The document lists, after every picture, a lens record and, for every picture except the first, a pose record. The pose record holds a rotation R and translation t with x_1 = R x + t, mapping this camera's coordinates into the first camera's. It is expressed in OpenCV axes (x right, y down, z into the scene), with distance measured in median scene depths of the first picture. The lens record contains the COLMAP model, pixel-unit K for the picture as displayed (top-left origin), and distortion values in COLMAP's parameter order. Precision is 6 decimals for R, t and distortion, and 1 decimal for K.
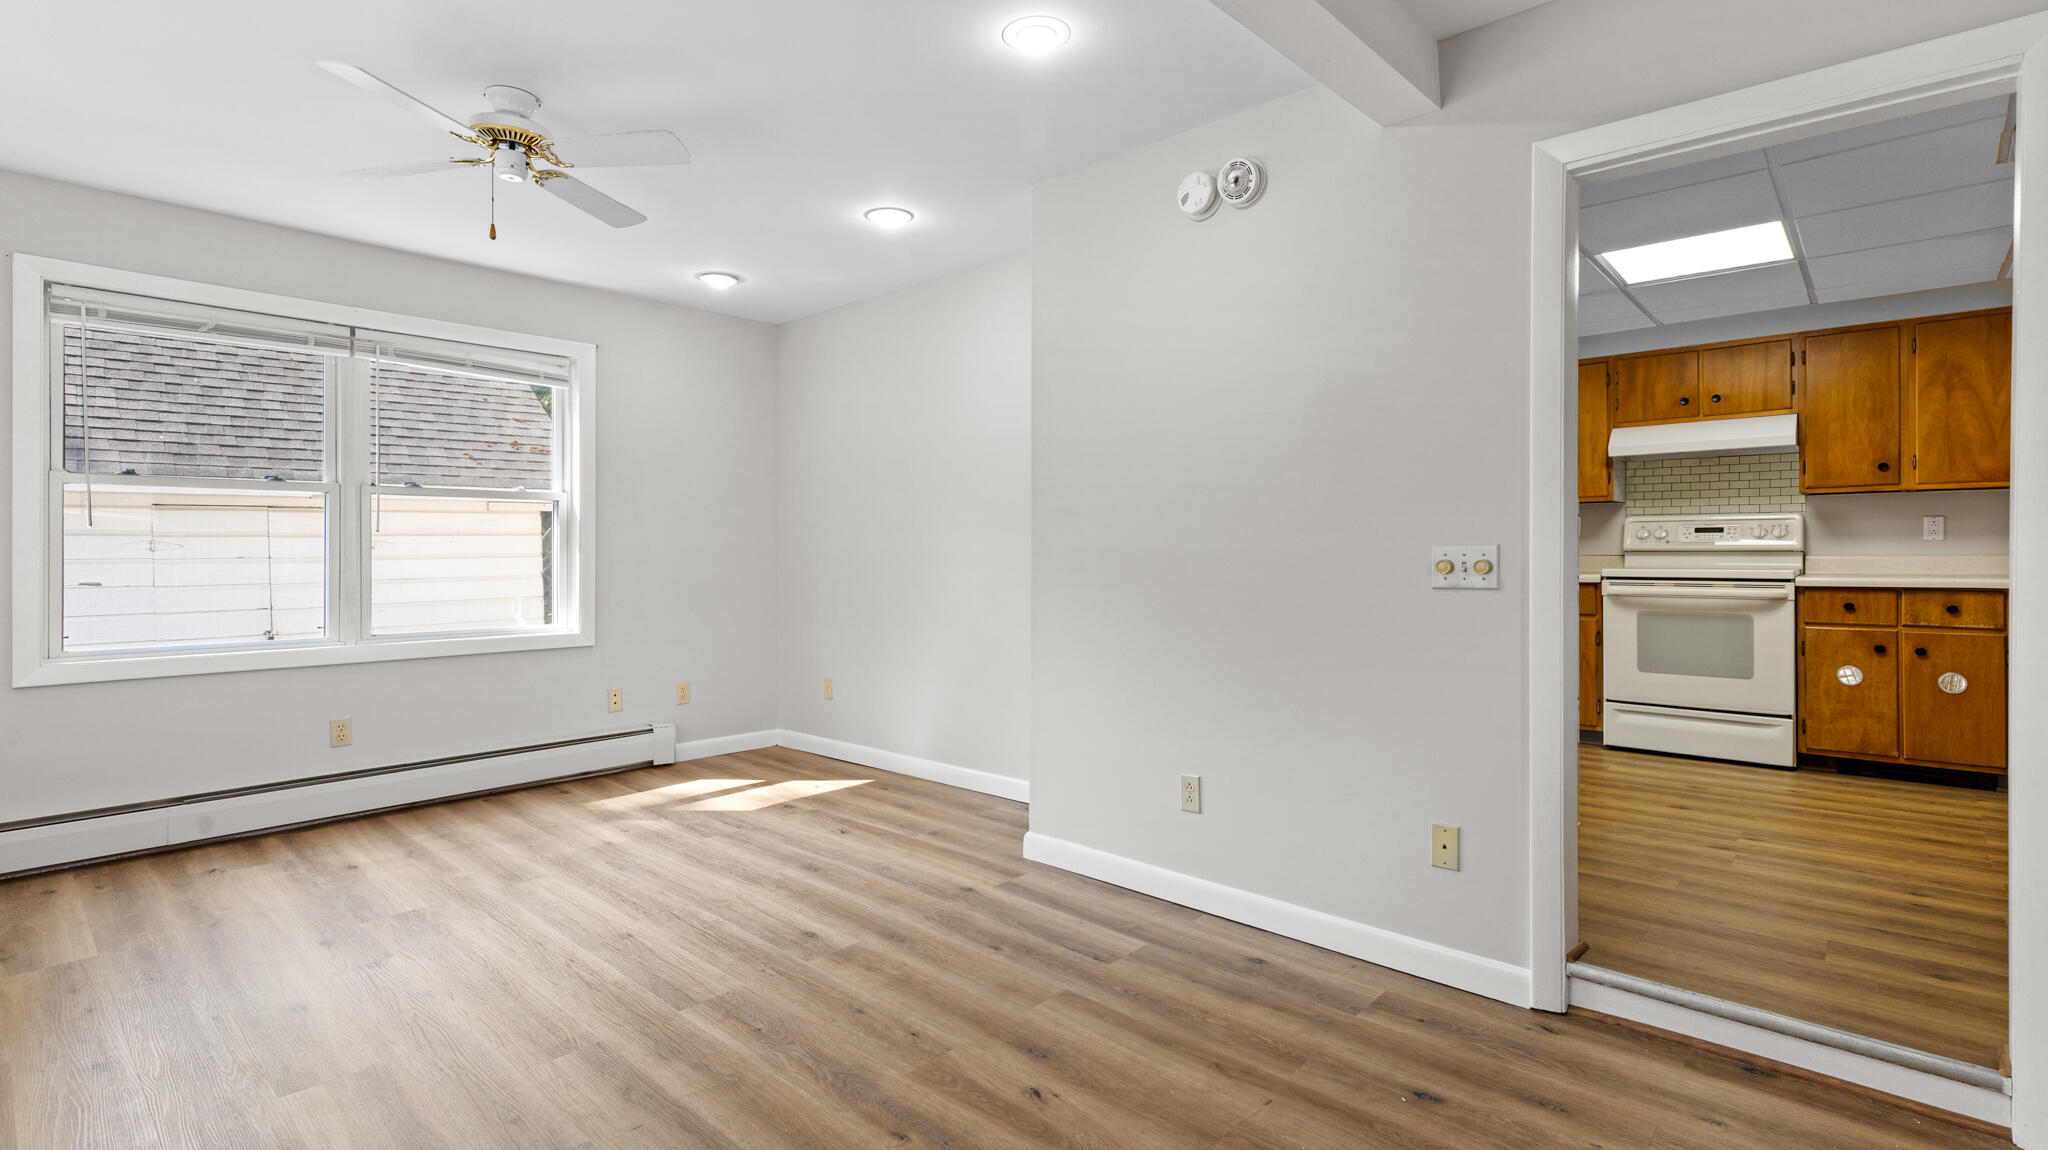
lens RADIAL K [[964.3, 0, 1028.8], [0, 964.3, 544.9], [0, 0, 1]] dist [0.003411, -0.000471]
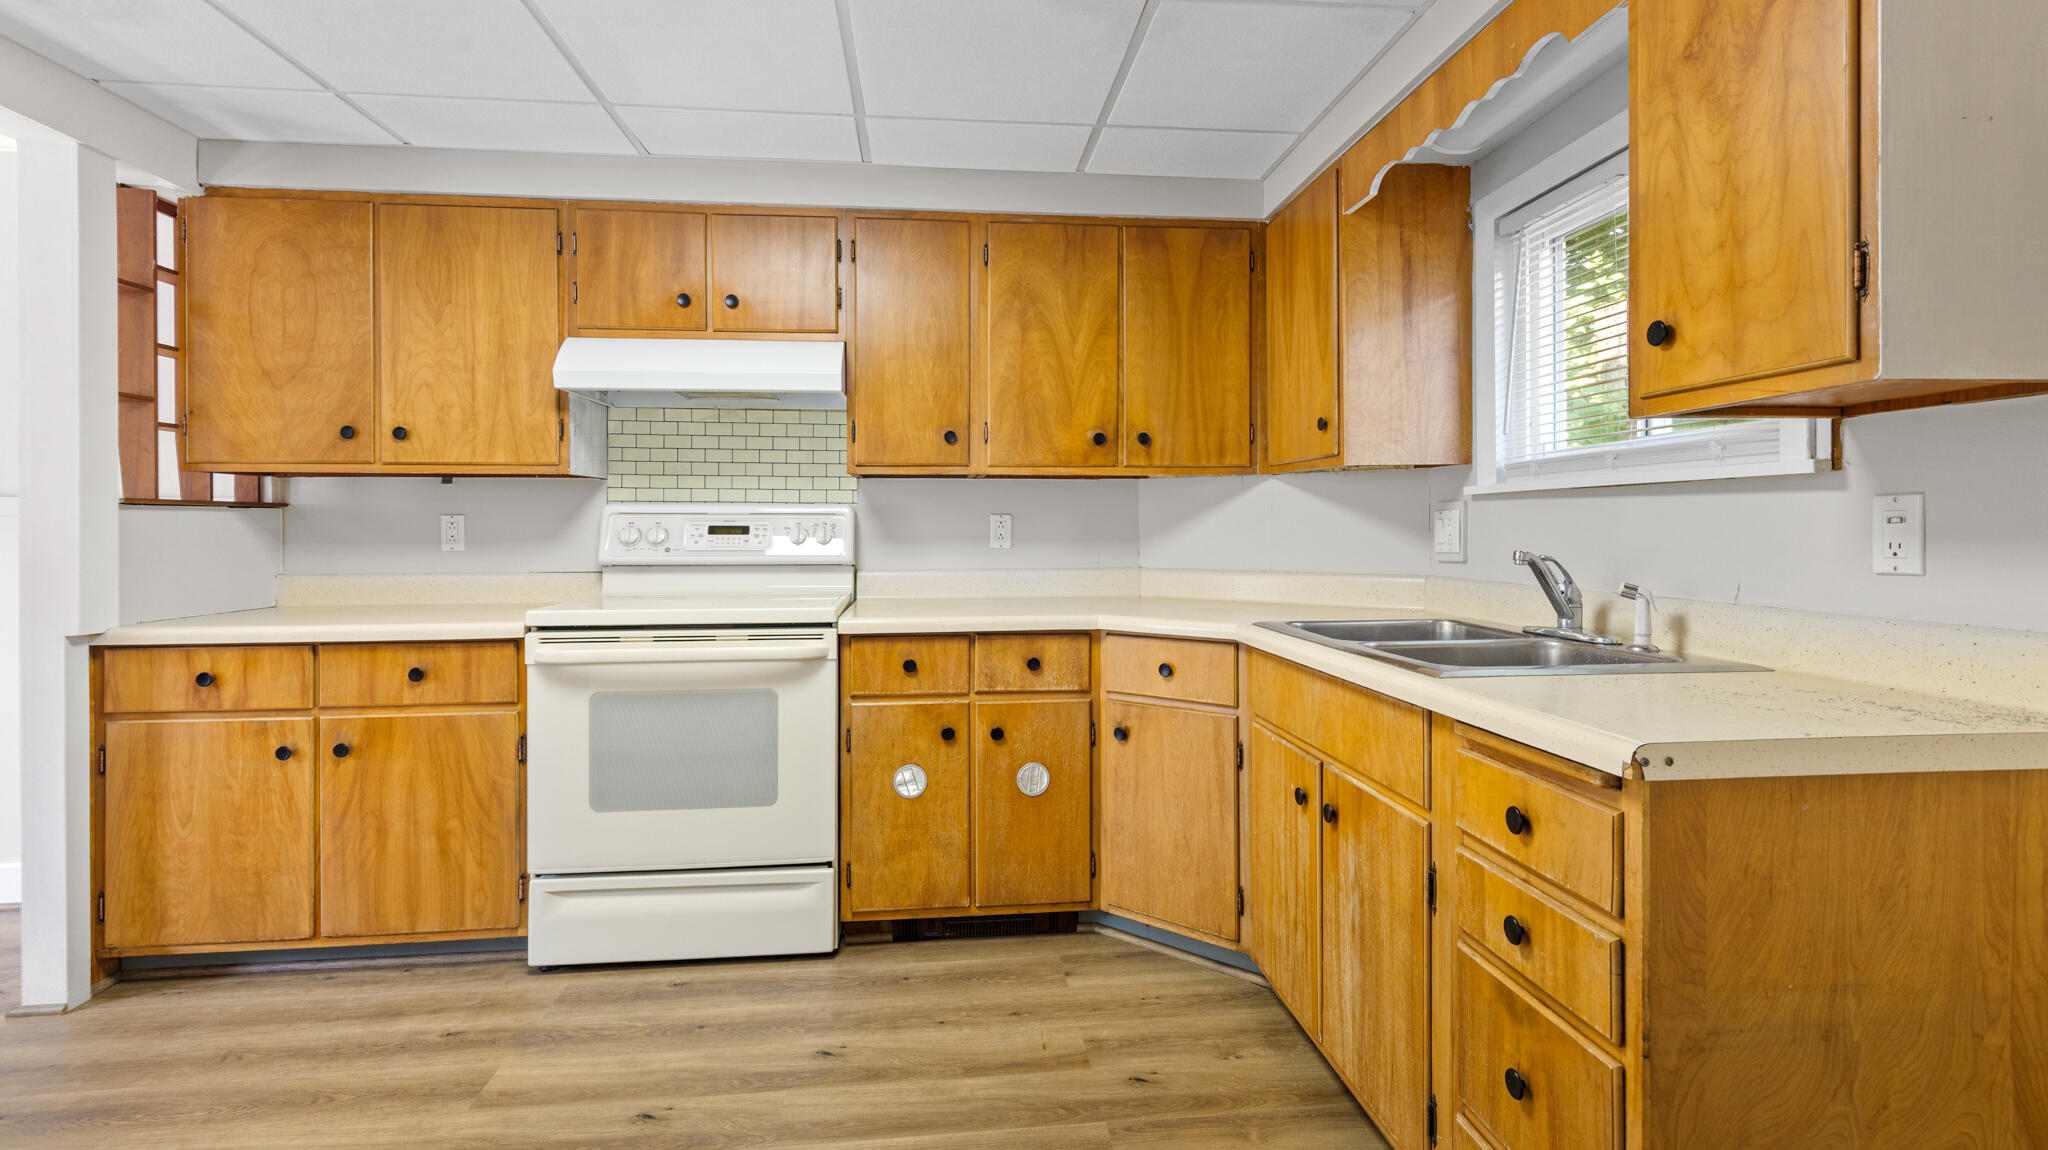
lens RADIAL K [[964.3, 0, 1028.8], [0, 964.3, 544.9], [0, 0, 1]] dist [0.003411, -0.000471]
pose [[0.670469, -0.013136, 0.741821, 0.436894], [-0.006936, 0.999689, 0.023971, -0.024539], [-0.741905, -0.021217, 0.670169, 0.523371]]
